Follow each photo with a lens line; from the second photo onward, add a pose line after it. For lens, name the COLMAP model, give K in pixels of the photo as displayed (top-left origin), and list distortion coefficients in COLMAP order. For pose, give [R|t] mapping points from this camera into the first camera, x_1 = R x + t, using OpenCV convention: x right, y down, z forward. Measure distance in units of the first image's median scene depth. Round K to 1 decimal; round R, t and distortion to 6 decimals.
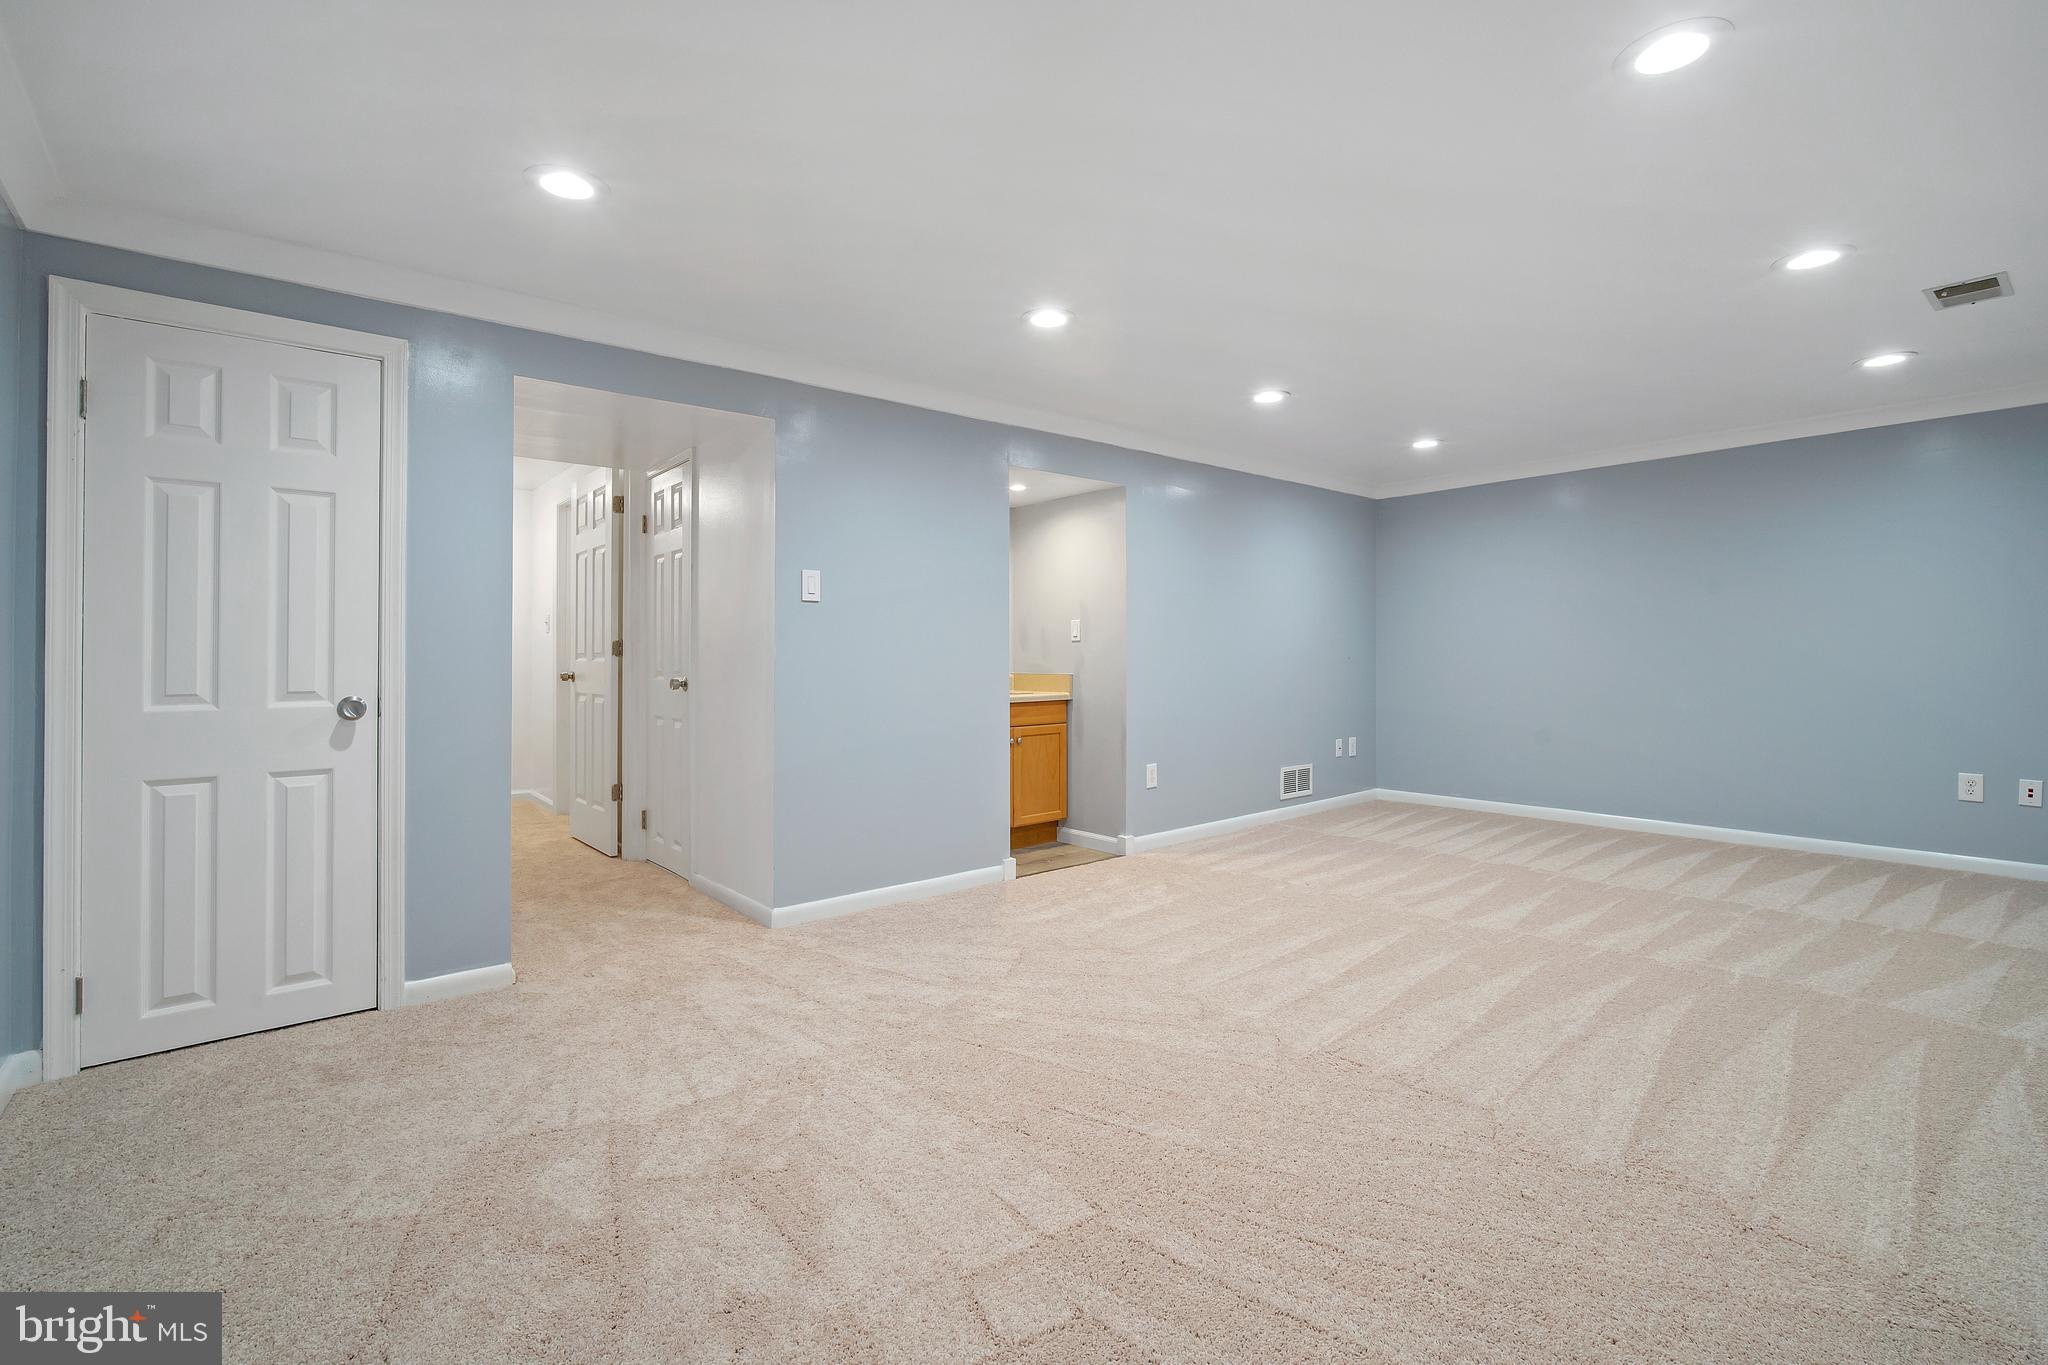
lens RADIAL K [[894.3, 0, 1023.1], [0, 894.3, 652.5], [0, 0, 1]] dist [-0.001956, -0.000078]
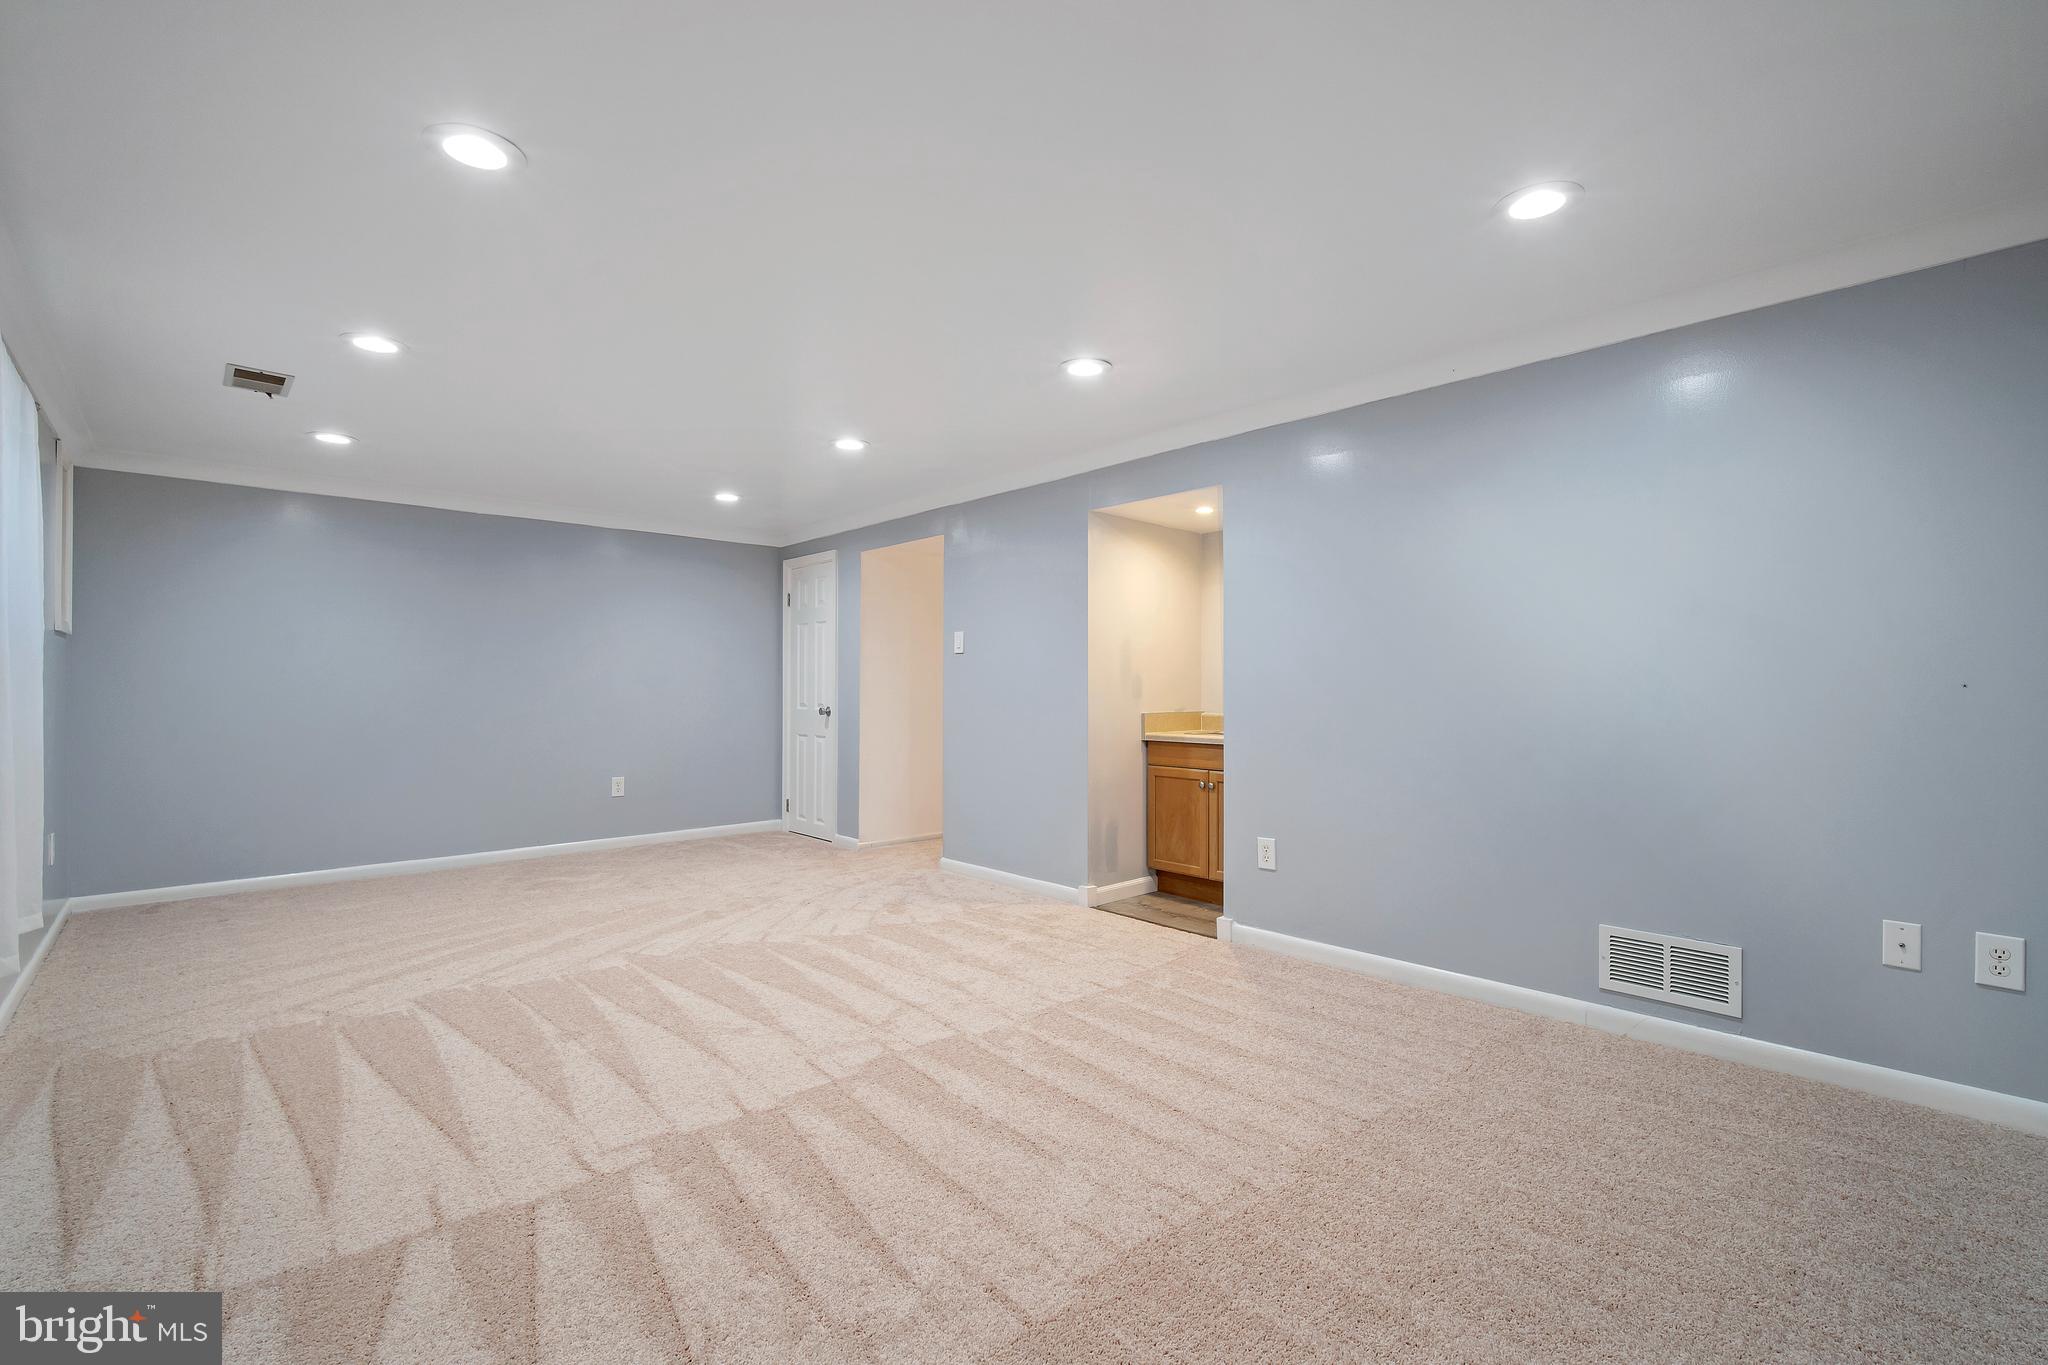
lens RADIAL K [[904.4, 0, 1027.0], [0, 904.4, 679.1], [0, 0, 1]] dist [-0.003679, 0.000331]
pose [[0.053343, 0.001696, -0.998575, 0.950272], [0.006806, 0.999975, 0.002061, -0.013660], [0.998553, -0.006906, 0.053330, 0.800485]]
